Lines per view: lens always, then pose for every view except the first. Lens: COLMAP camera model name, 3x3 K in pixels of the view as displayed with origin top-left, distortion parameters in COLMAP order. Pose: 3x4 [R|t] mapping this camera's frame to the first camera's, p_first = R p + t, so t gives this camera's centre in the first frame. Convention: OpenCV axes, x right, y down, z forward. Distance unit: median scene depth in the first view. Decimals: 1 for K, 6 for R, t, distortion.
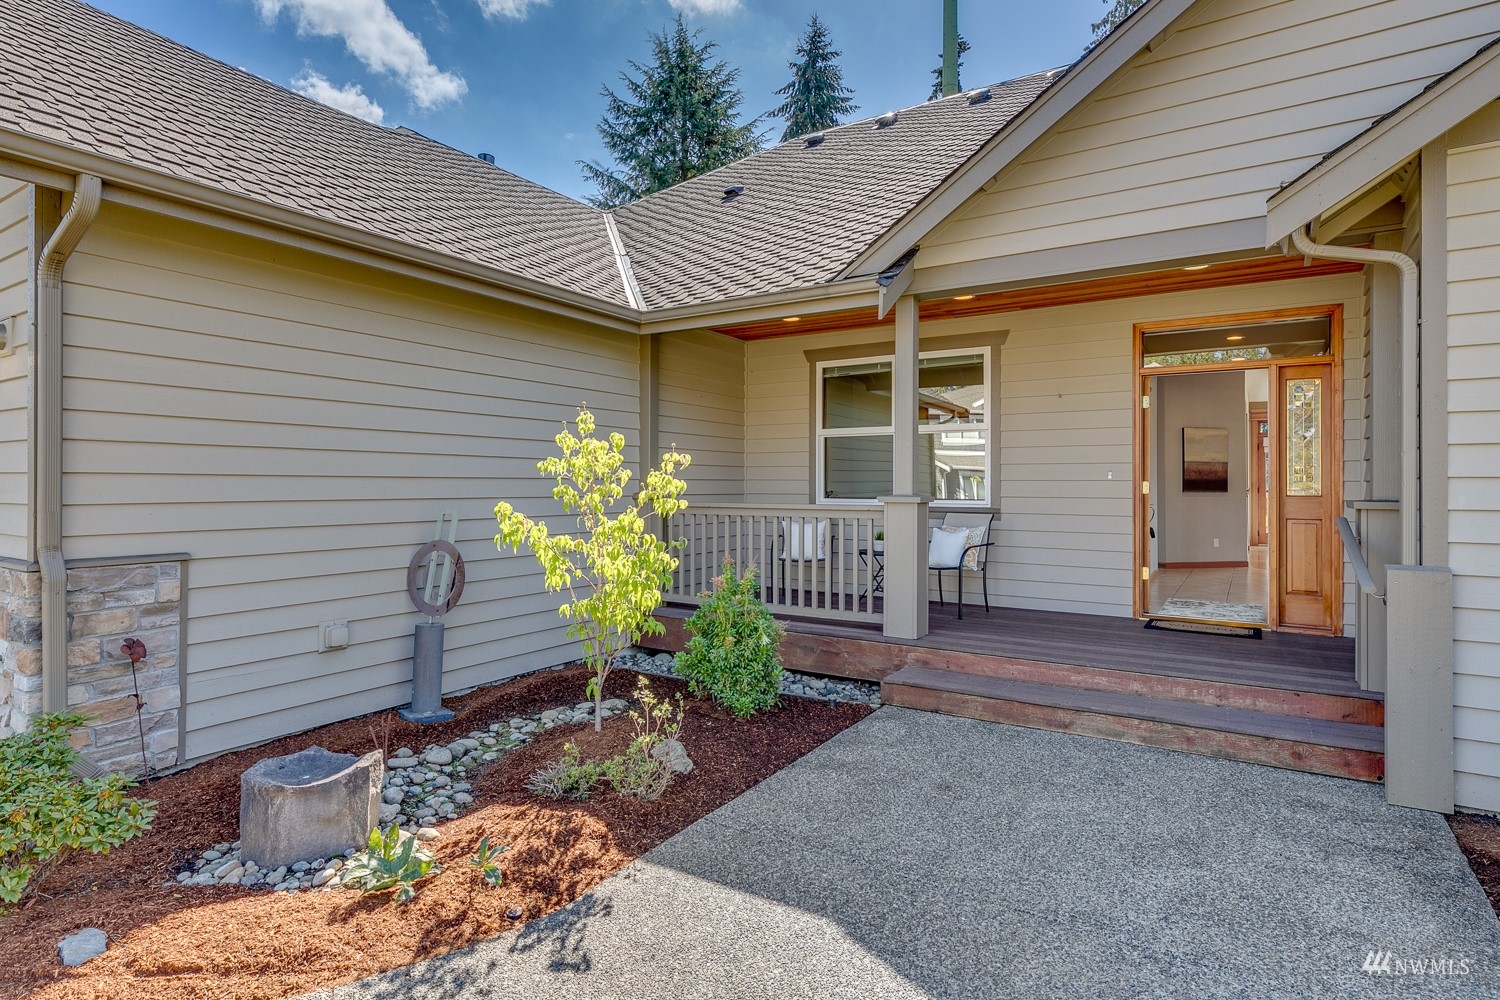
lens RADIAL K [[777.5, 0, 751.9], [0, 777.5, 480.1], [0, 0, 1]] dist [-0.001047, 0.000384]
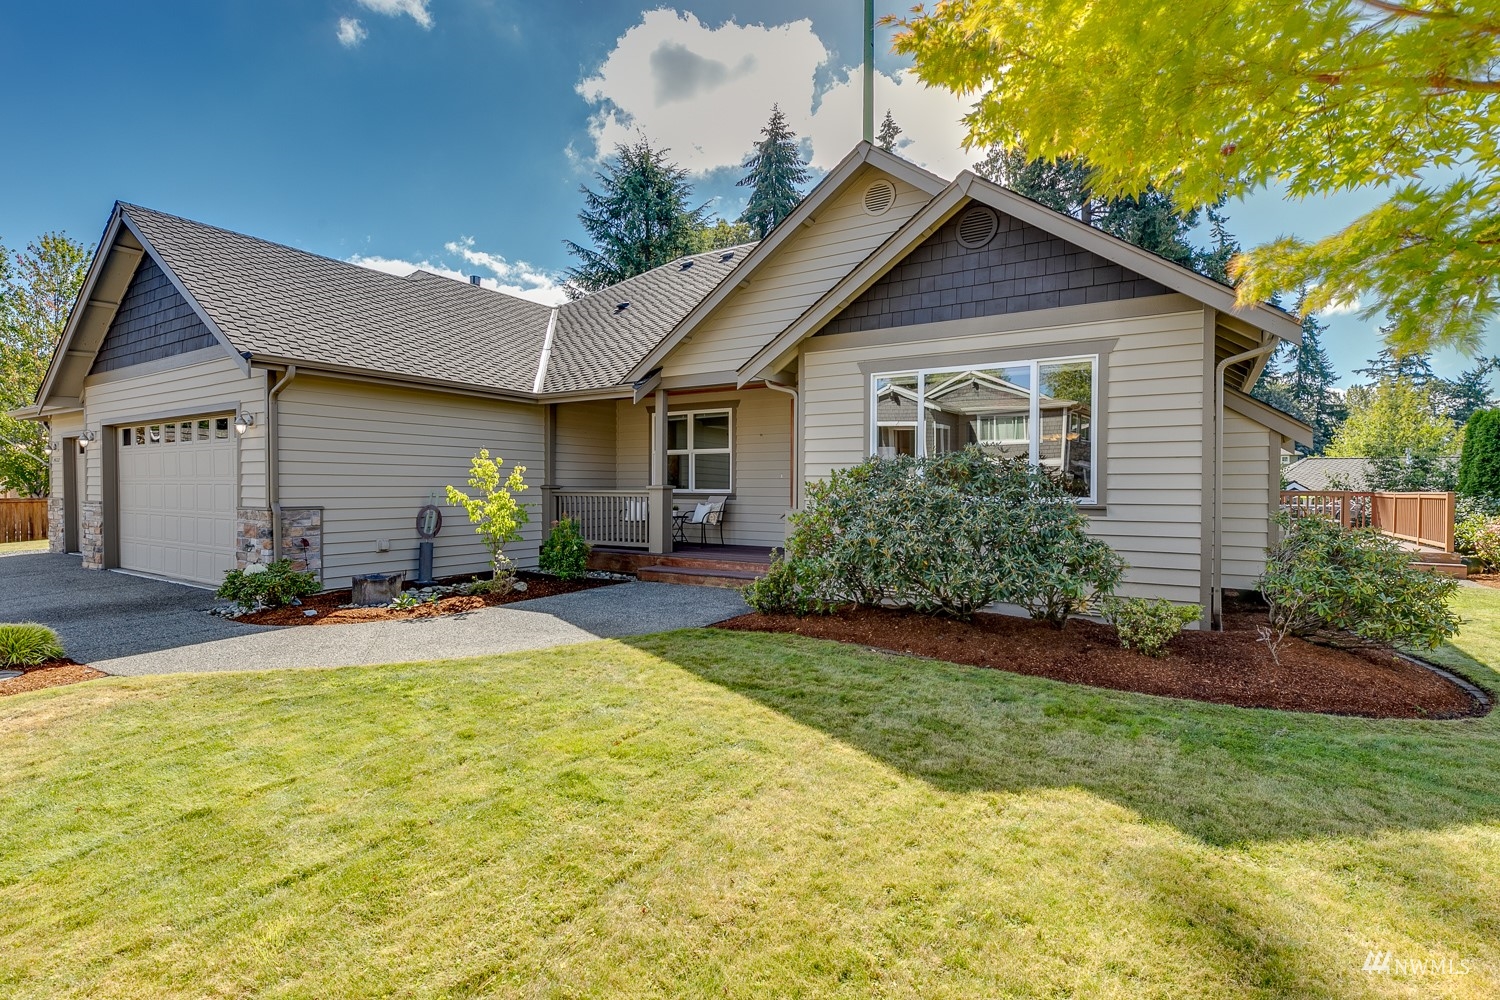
lens RADIAL K [[676.3, 0, 771.1], [0, 676.3, 496.8], [0, 0, 1]] dist [-0.013374, -0.000268]
pose [[0.999363, -0.000550, 0.035692, 0.517020], [-0.000169, 0.999797, 0.020139, 0.016608], [-0.035696, -0.020132, 0.999160, -0.985842]]
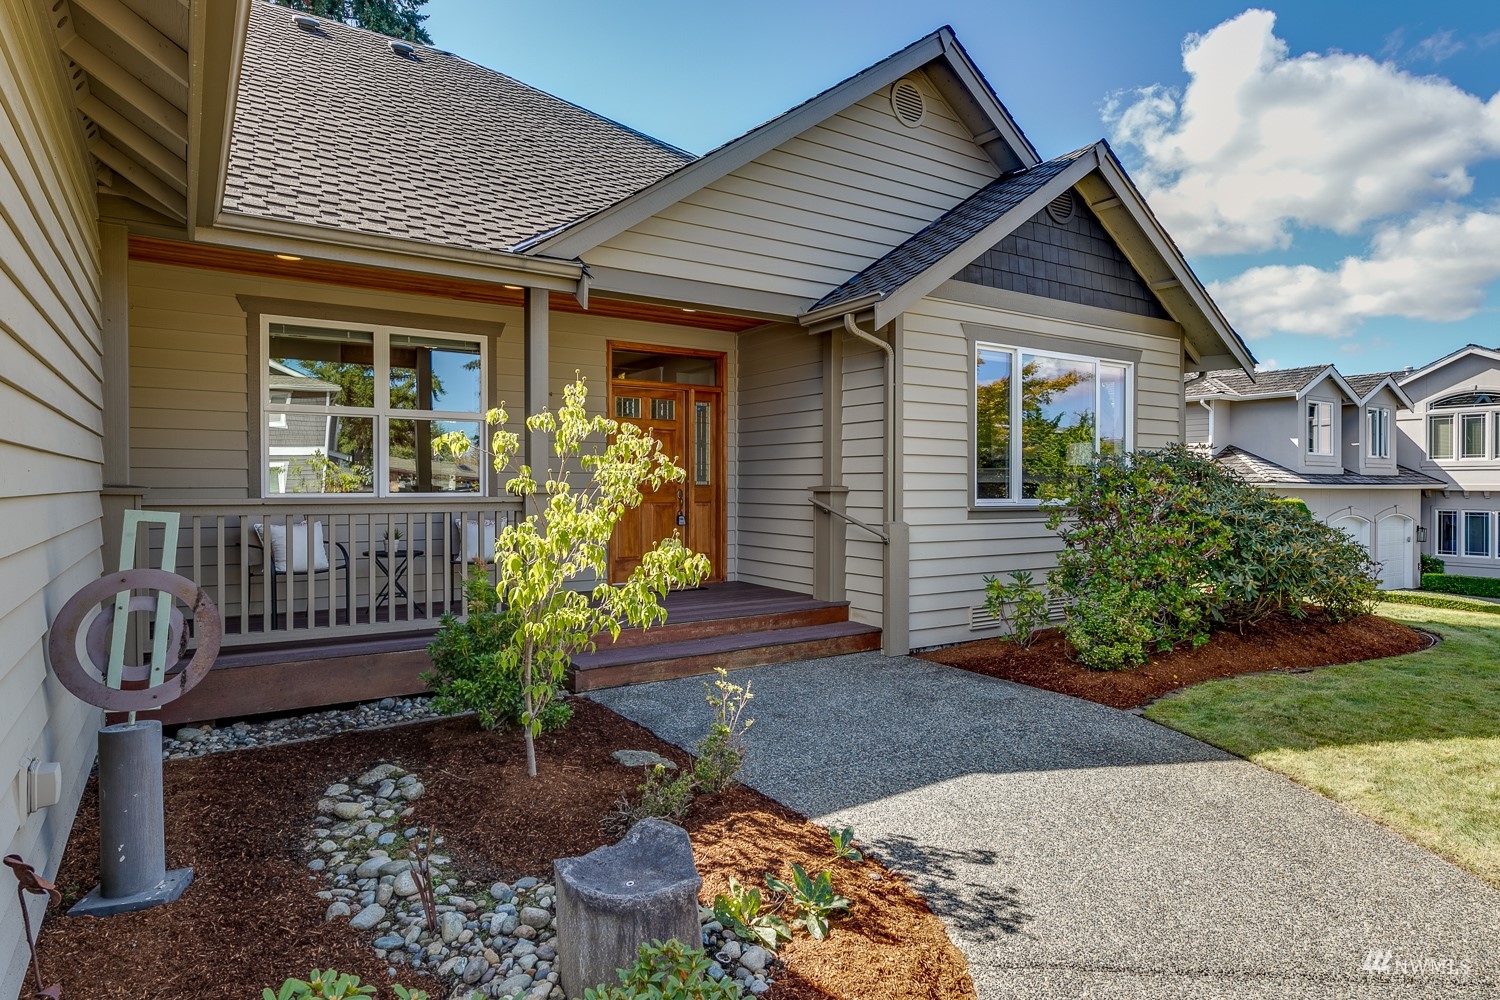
lens RADIAL K [[821.8, 0, 750.0], [0, 821.8, 500.0], [0, 0, 1]] dist [0.000767, 0.000175]
pose [[0.417544, -0.014437, 0.908542, -0.754580], [-0.004752, 0.999825, 0.018072, 0.021197], [-0.908644, -0.011863, 0.417402, 0.390813]]
